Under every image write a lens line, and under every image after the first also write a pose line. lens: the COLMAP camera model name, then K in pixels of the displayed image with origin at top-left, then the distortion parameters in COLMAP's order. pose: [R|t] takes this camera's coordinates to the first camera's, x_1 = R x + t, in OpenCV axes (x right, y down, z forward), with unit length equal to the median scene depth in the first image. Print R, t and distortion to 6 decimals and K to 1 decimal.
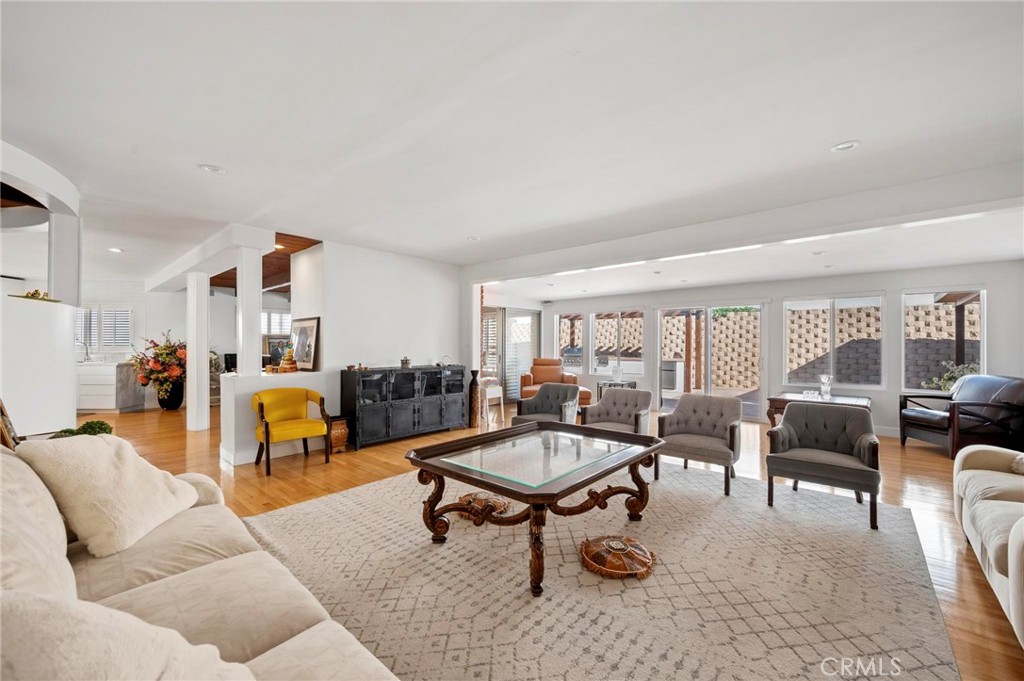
lens RADIAL K [[406.6, 0, 509.4], [0, 406.6, 335.9], [0, 0, 1]] dist [-0.000693, -0.000128]
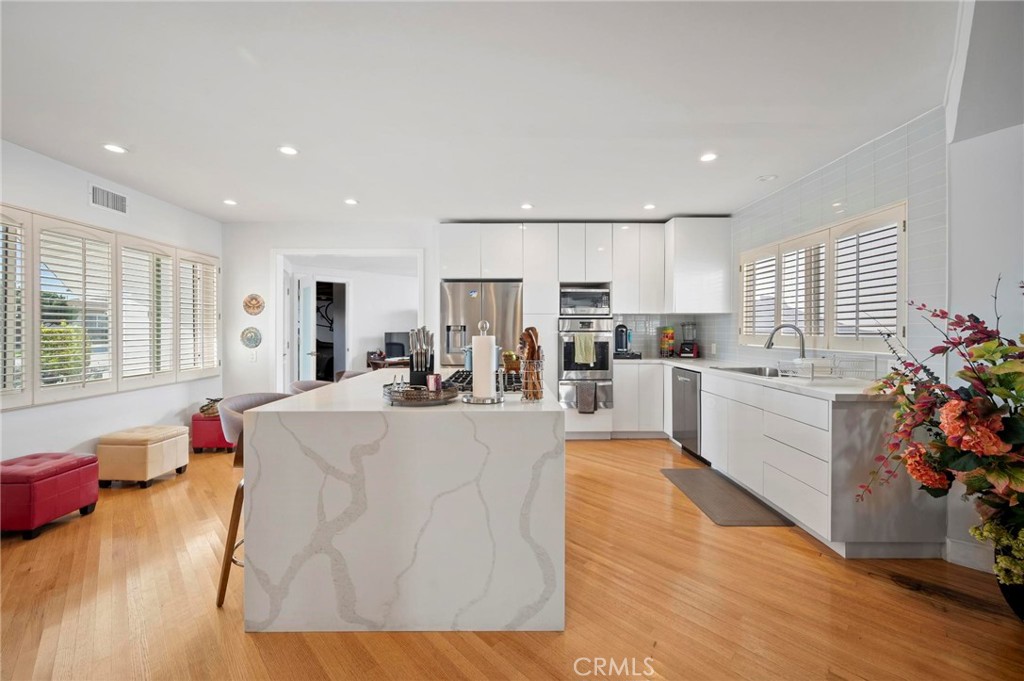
lens RADIAL K [[406.6, 0, 509.4], [0, 406.6, 335.9], [0, 0, 1]] dist [-0.000693, -0.000128]
pose [[-0.076307, 0.012085, -0.997011, -0.633780], [0.003890, 0.999923, 0.011823, 0.019618], [0.997077, -0.002976, -0.076348, 0.766787]]
